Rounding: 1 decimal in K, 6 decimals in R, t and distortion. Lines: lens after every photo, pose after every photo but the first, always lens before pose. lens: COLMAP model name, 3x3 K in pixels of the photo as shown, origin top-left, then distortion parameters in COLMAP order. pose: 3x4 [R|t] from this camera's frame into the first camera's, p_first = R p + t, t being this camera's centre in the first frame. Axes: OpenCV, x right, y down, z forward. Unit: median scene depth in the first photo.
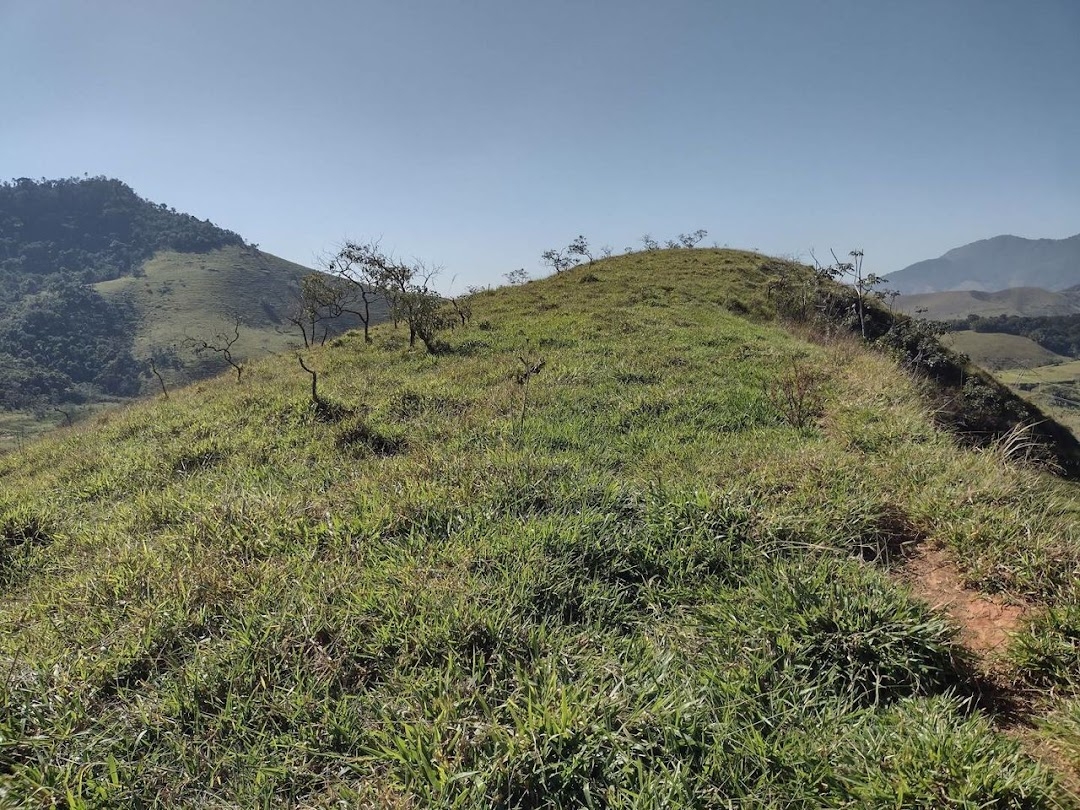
lens RADIAL K [[809.5, 0, 535.8], [0, 809.5, 403.9], [0, 0, 1]] dist [0.078158, -0.100628]
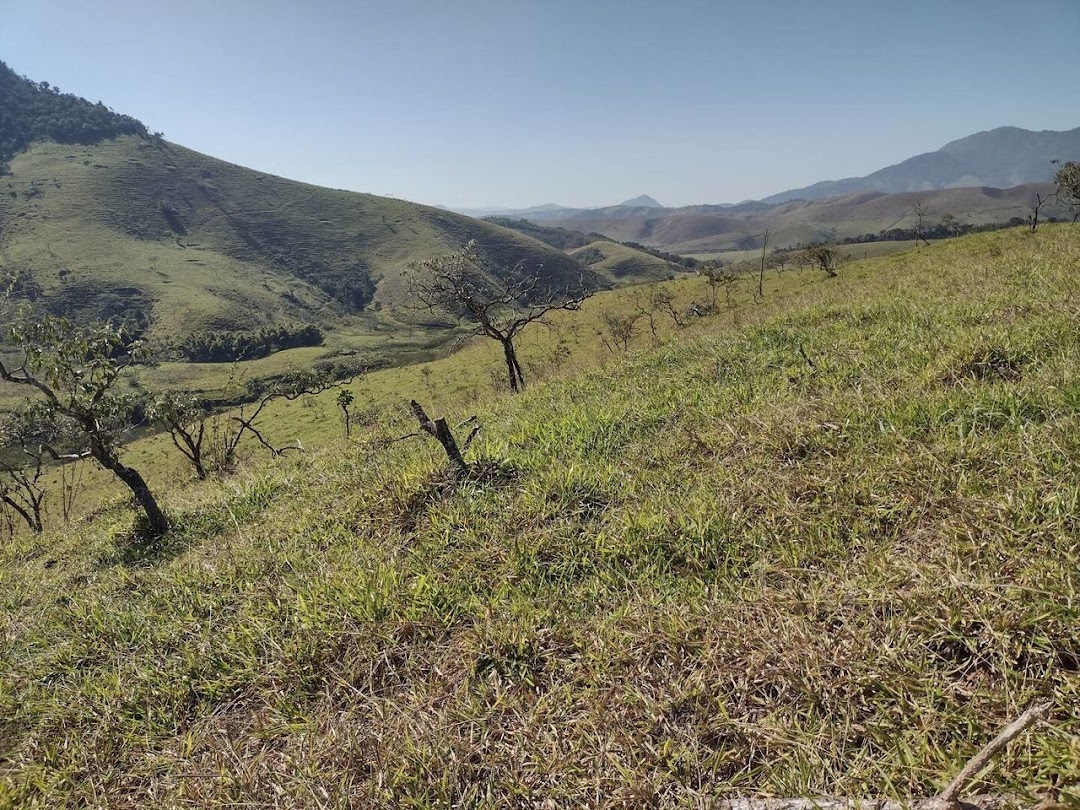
lens RADIAL K [[828.5, 0, 538.9], [0, 828.5, 400.9], [0, 0, 1]] dist [0.000910, -0.001856]
pose [[0.999686, -0.007690, 0.023829, 0.124116], [0.004863, 0.993179, 0.116502, -0.260328], [-0.024563, -0.116350, 0.992905, 1.492579]]
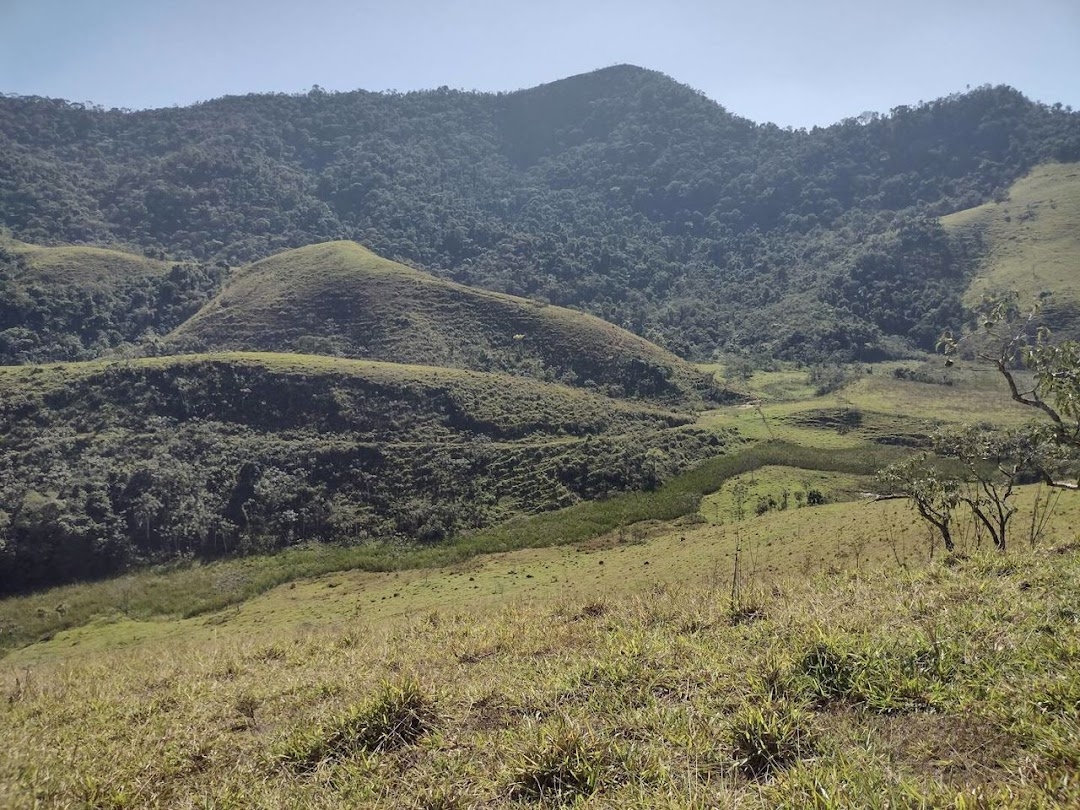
lens RADIAL K [[807.5, 0, 534.7], [0, 807.5, 407.9], [0, 0, 1]] dist [0.080243, -0.086841]
pose [[0.505121, 0.113776, -0.855516, 0.121244], [-0.029445, 0.992967, 0.114671, -0.260499], [0.862546, -0.032733, 0.504919, 1.490793]]
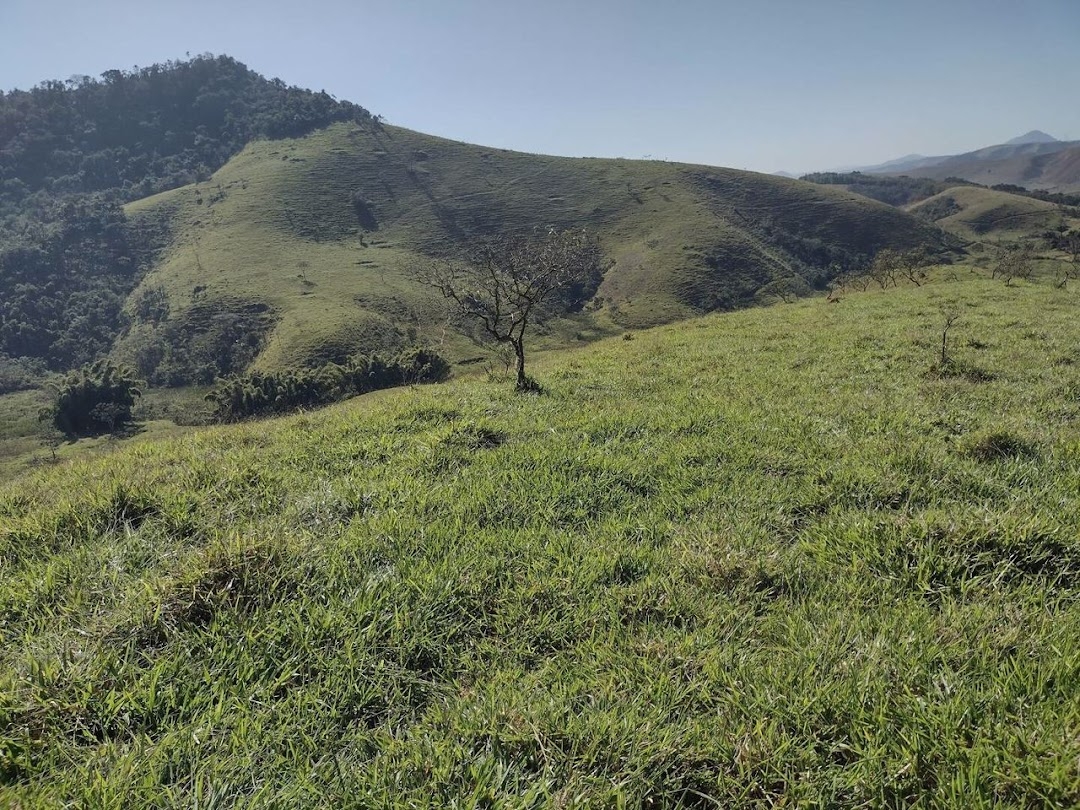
lens RADIAL K [[809.5, 0, 535.8], [0, 809.5, 403.9], [0, 0, 1]] dist [0.078158, -0.100628]
pose [[0.922511, -0.010433, -0.385829, 0.598442], [0.067288, 0.988674, 0.134152, -0.341062], [0.380059, -0.149718, 0.912765, 3.784402]]
